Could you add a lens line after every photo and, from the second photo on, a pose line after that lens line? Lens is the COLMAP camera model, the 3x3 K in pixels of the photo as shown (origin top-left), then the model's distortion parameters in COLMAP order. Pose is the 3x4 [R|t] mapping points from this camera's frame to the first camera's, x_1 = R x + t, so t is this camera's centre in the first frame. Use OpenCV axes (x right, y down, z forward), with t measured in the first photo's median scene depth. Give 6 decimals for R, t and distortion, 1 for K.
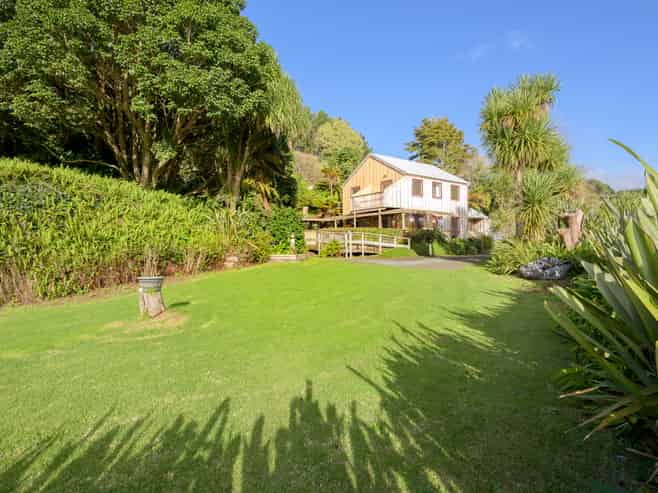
lens RADIAL K [[326.7, 0, 329.0], [0, 326.7, 246.5], [0, 0, 1]] dist [-0.000130, -0.000011]
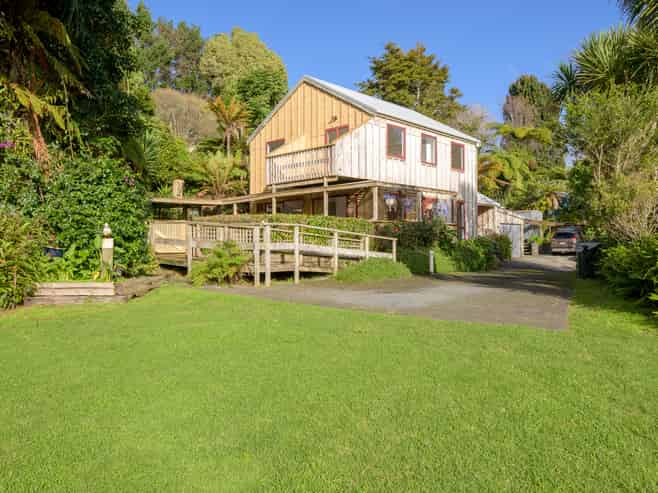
lens RADIAL K [[501.3, 0, 362.7], [0, 501.3, 222.8], [0, 0, 1]] dist [0.001161, 0.000180]
pose [[0.965866, 0.010690, 0.258820, 0.012647], [0.004591, 0.998285, -0.058365, -0.004511], [-0.259000, 0.057562, 0.964161, 0.249911]]
